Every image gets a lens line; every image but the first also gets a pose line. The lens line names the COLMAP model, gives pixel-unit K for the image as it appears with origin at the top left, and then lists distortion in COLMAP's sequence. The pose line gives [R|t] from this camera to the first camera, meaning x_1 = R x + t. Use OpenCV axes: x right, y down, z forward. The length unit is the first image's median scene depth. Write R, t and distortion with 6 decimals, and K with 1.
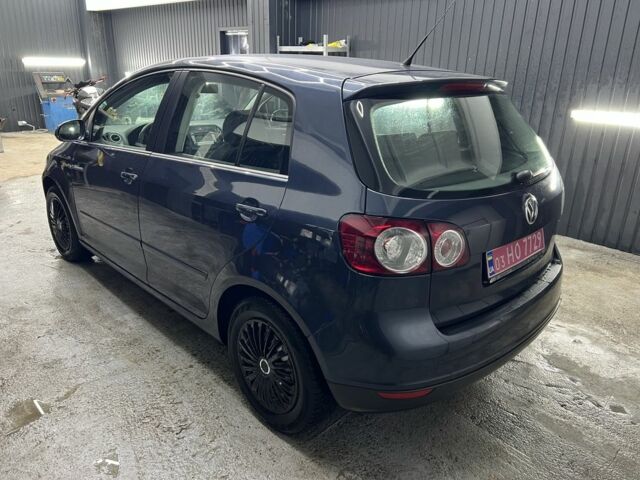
lens RADIAL K [[480.7, 0, 317.4], [0, 480.7, 242.3], [0, 0, 1]] dist [0.024465, -0.003962]
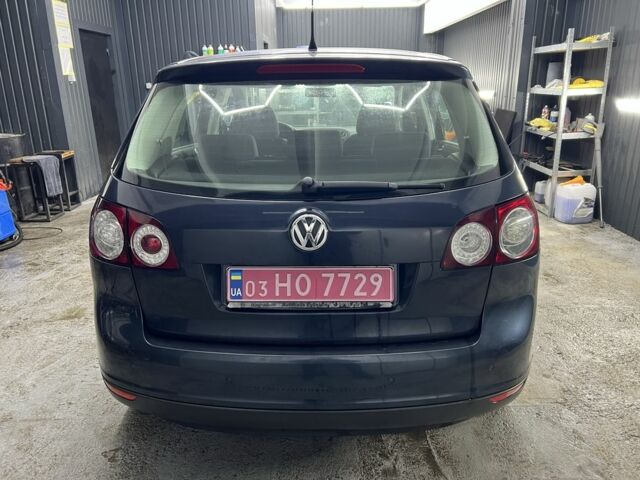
lens RADIAL K [[480.7, 0, 319.2], [0, 480.7, 236.2], [0, 0, 1]] dist [0.024465, -0.003962]
pose [[0.707135, 0.183196, -0.682934, 0.872132], [-0.216495, 0.975562, 0.037527, -0.082790], [0.673120, 0.121315, 0.729515, 0.440295]]
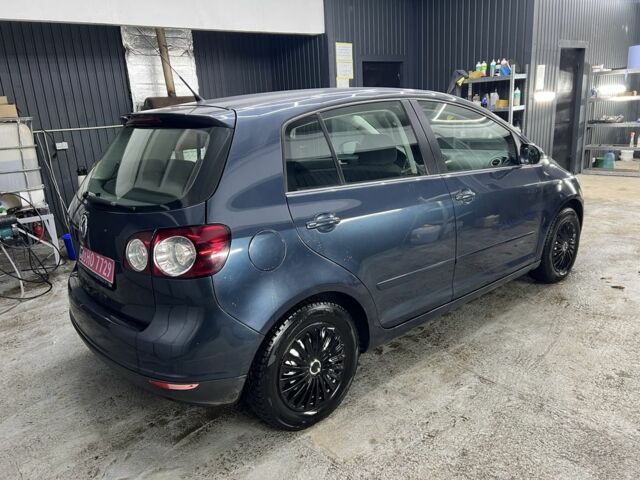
lens RADIAL K [[480.7, 0, 321.4], [0, 480.7, 240.7], [0, 0, 1]] dist [0.024465, -0.003962]
pose [[-0.043509, 0.250356, -0.967176, 1.420962], [-0.293470, 0.922180, 0.251910, -0.452990], [0.954978, 0.294798, 0.033349, 1.391631]]
